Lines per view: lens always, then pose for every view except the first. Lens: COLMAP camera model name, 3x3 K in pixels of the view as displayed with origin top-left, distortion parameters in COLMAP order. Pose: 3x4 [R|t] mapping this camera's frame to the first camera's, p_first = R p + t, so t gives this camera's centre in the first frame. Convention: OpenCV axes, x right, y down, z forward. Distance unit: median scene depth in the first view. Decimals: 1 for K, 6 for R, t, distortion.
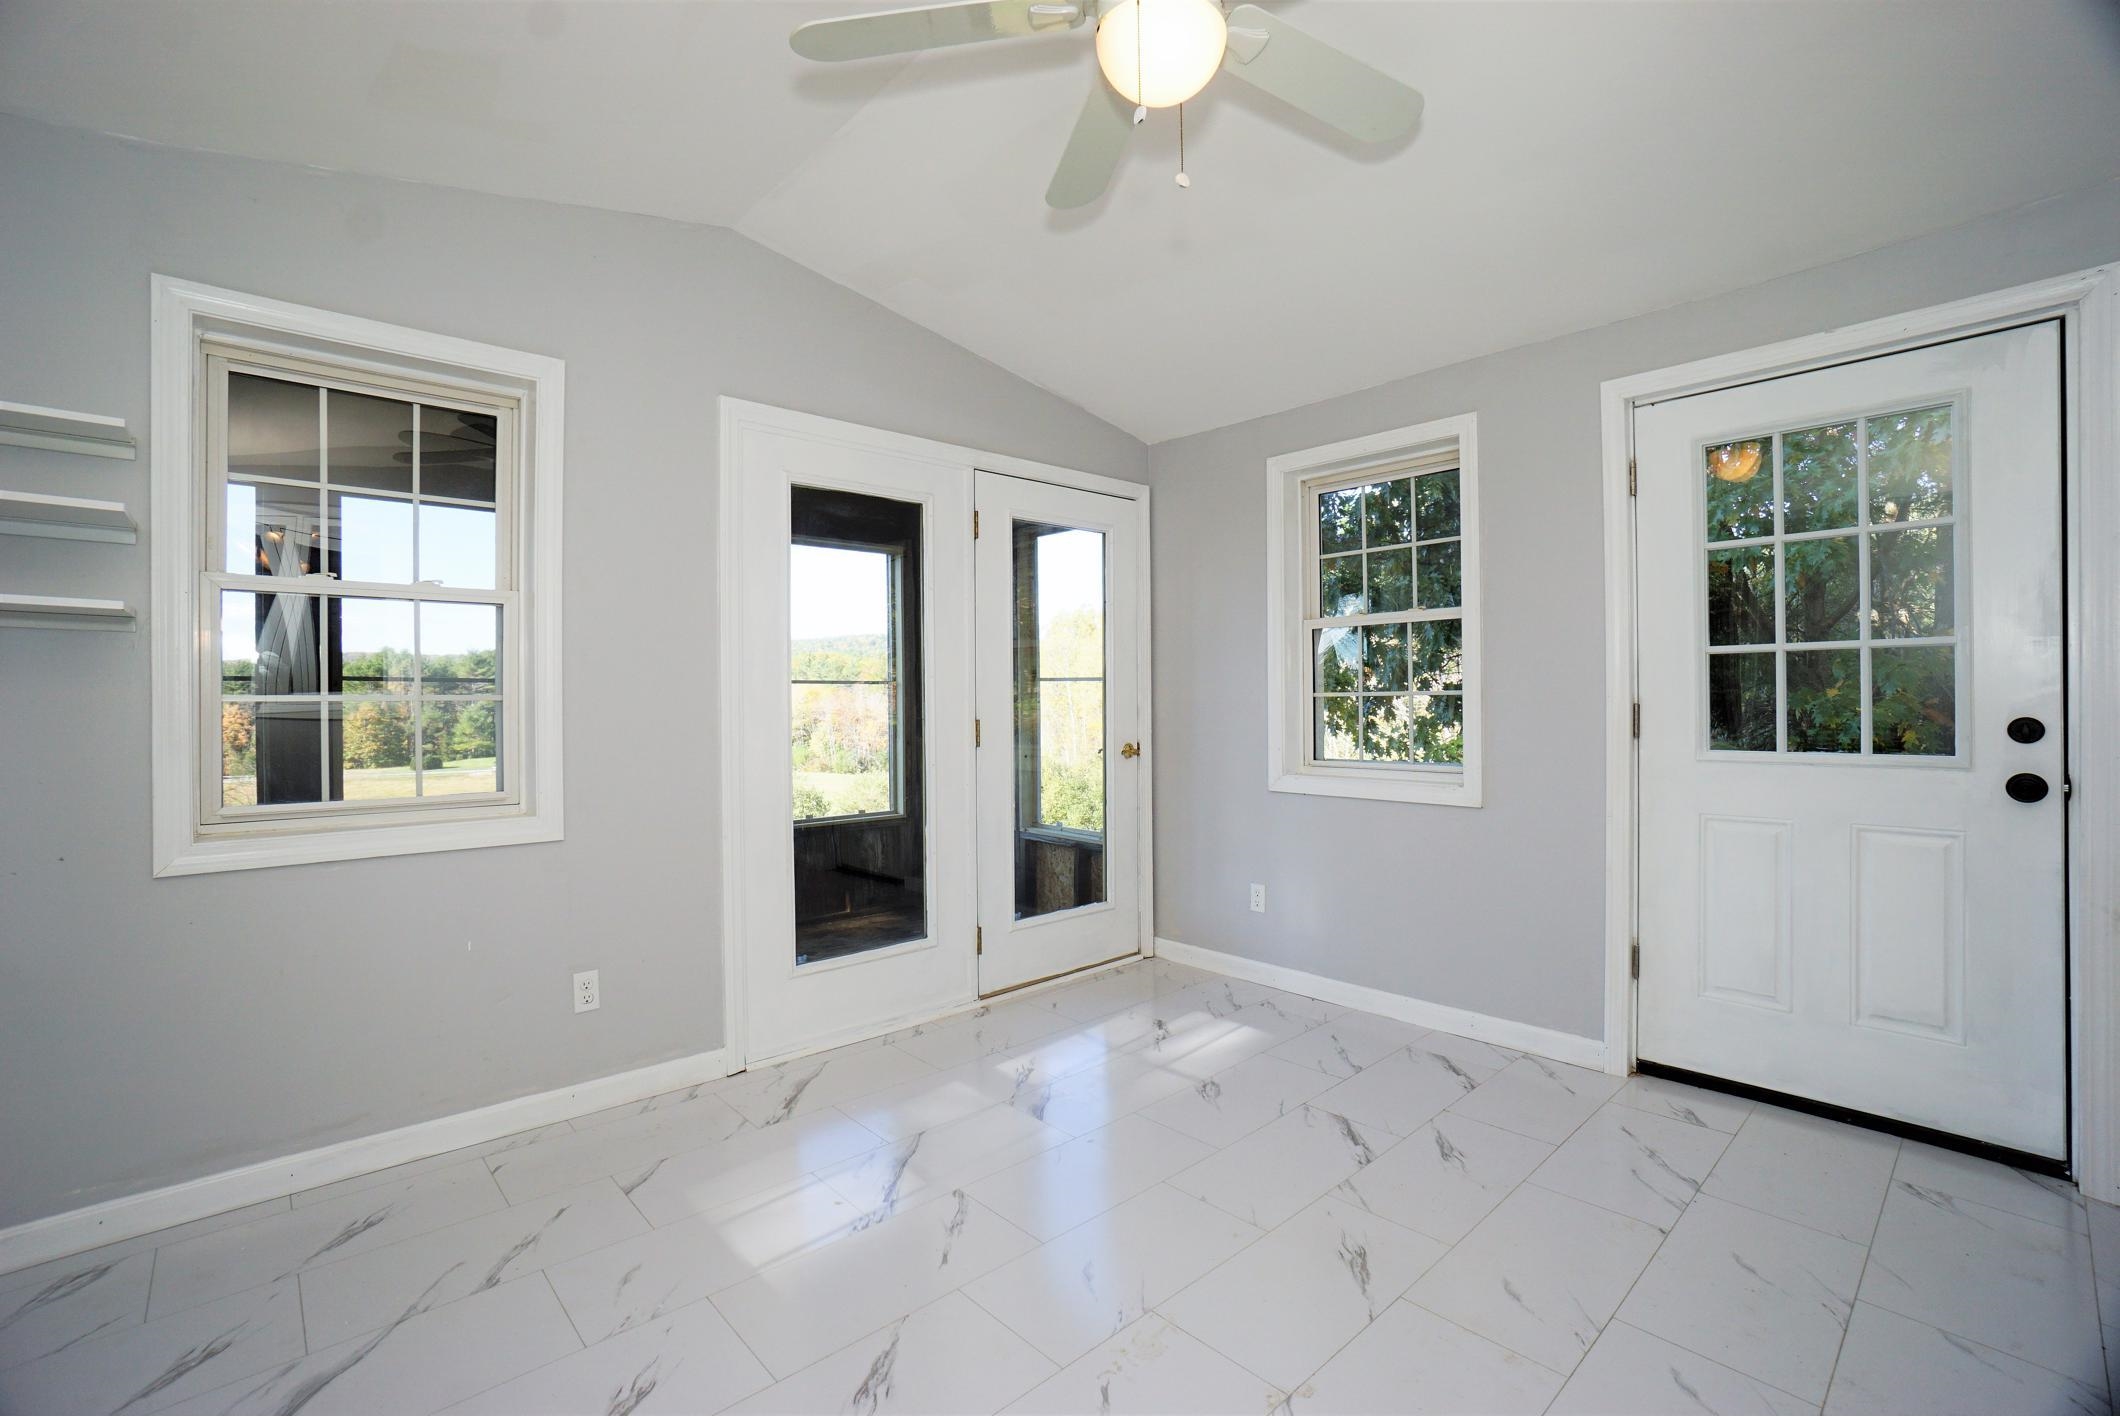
lens RADIAL K [[928.1, 0, 1060.2], [0, 928.1, 714.6], [0, 0, 1]] dist [-0.047691, 0.013800]
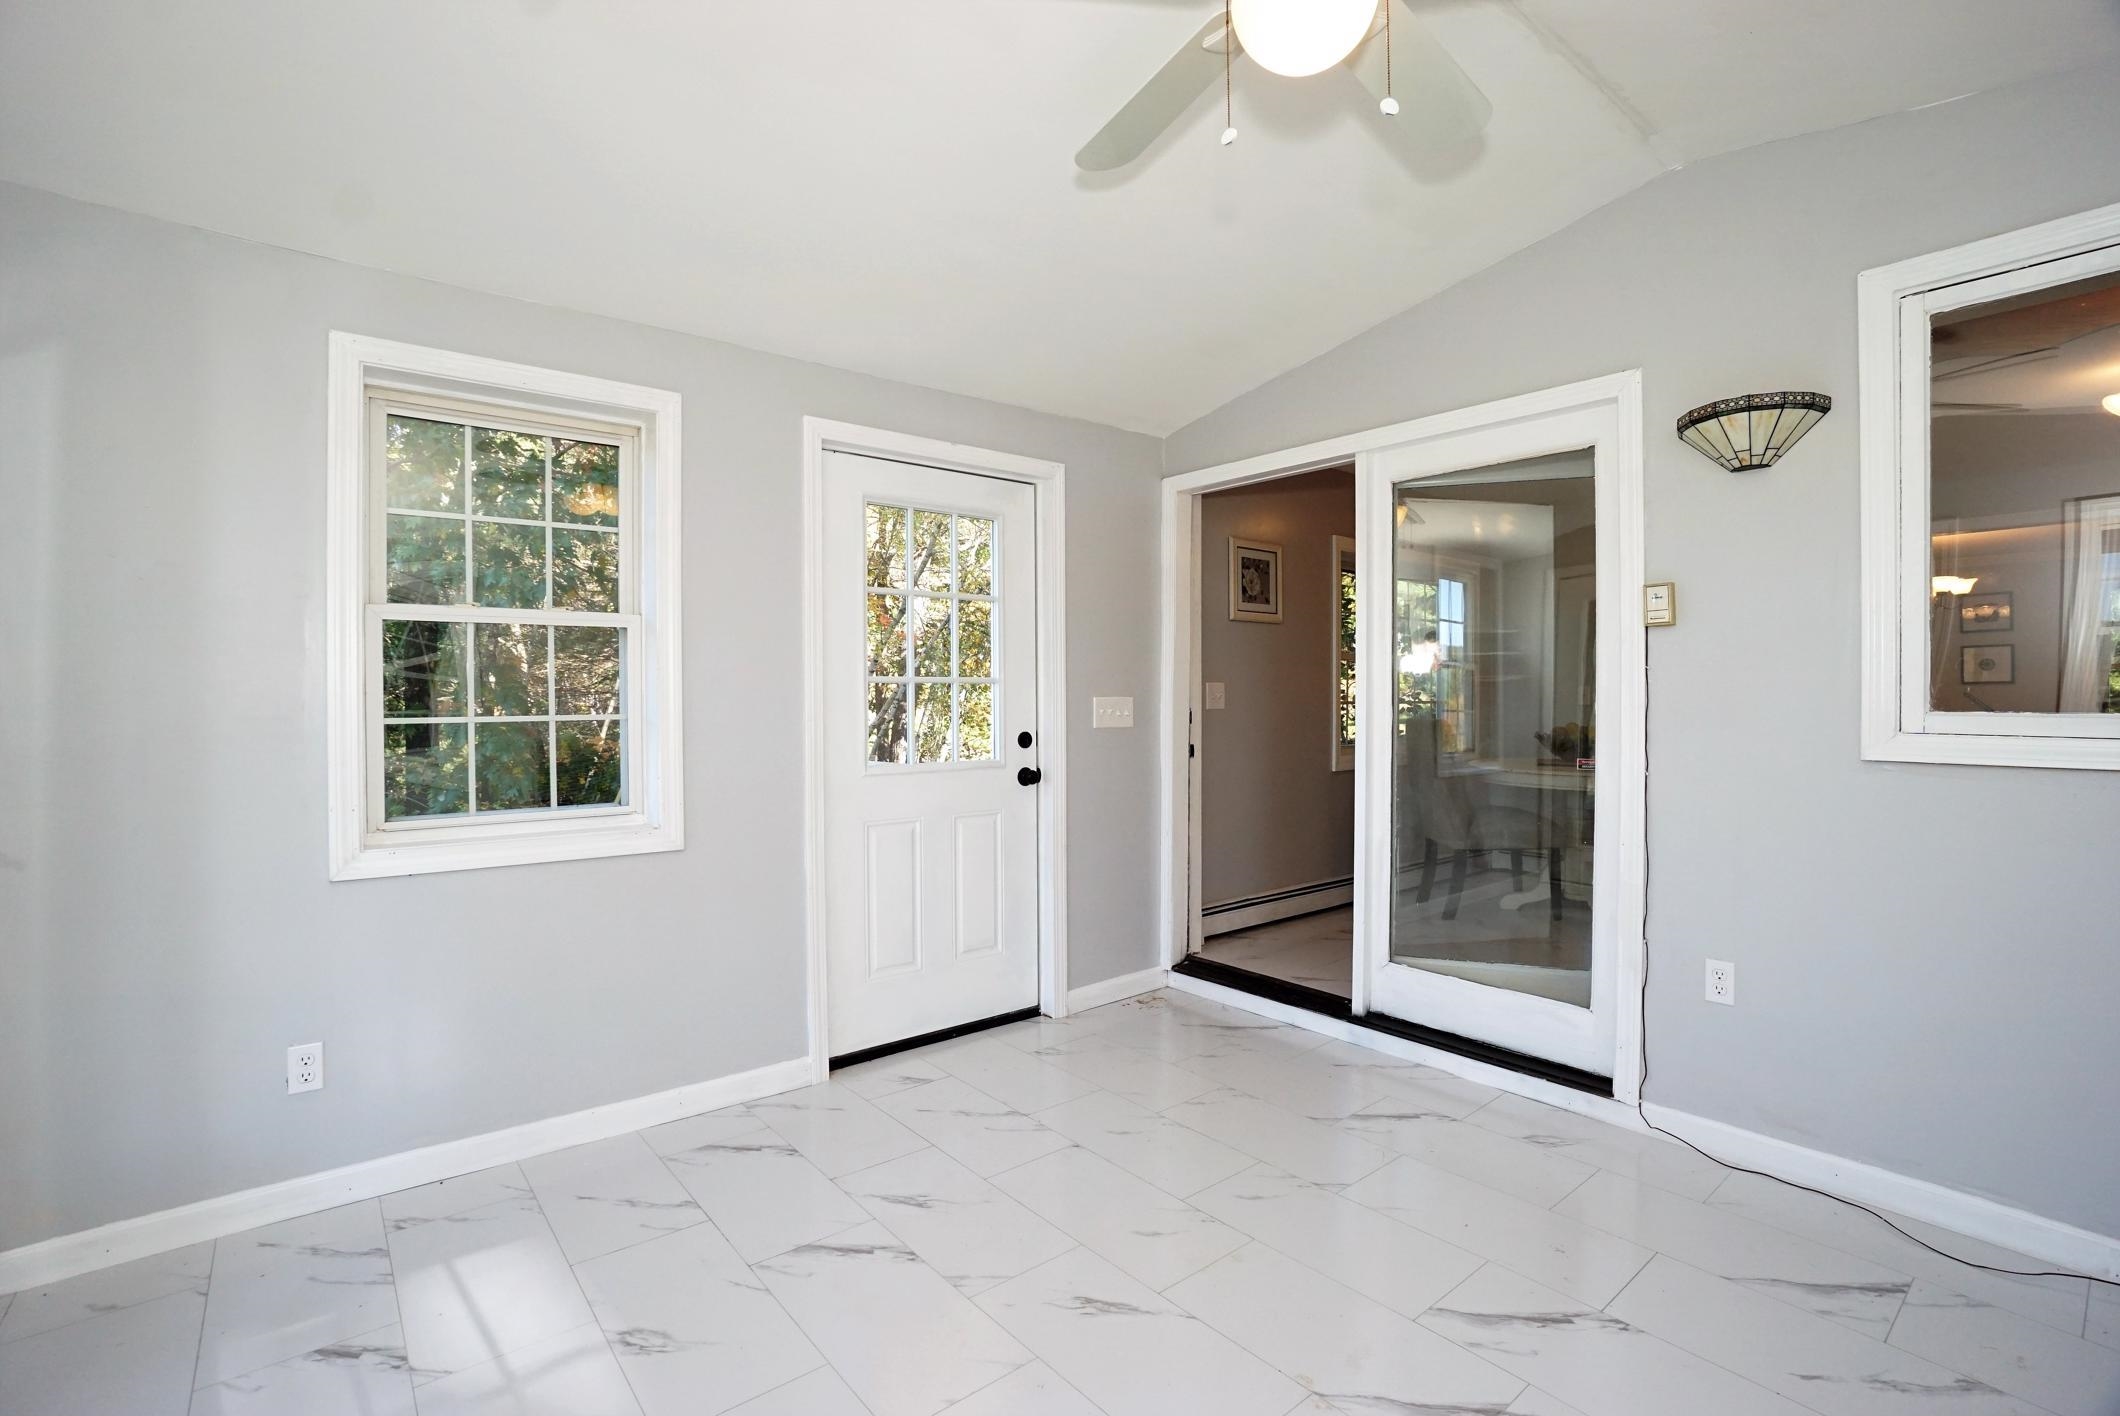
lens RADIAL K [[928.1, 0, 1056.7], [0, 928.1, 722.0], [0, 0, 1]] dist [-0.047691, 0.013800]
pose [[0.083948, -0.005319, 0.996456, -0.408864], [0.025298, 0.999675, 0.003205, -0.013572], [-0.996149, 0.024940, 0.084055, 0.616675]]
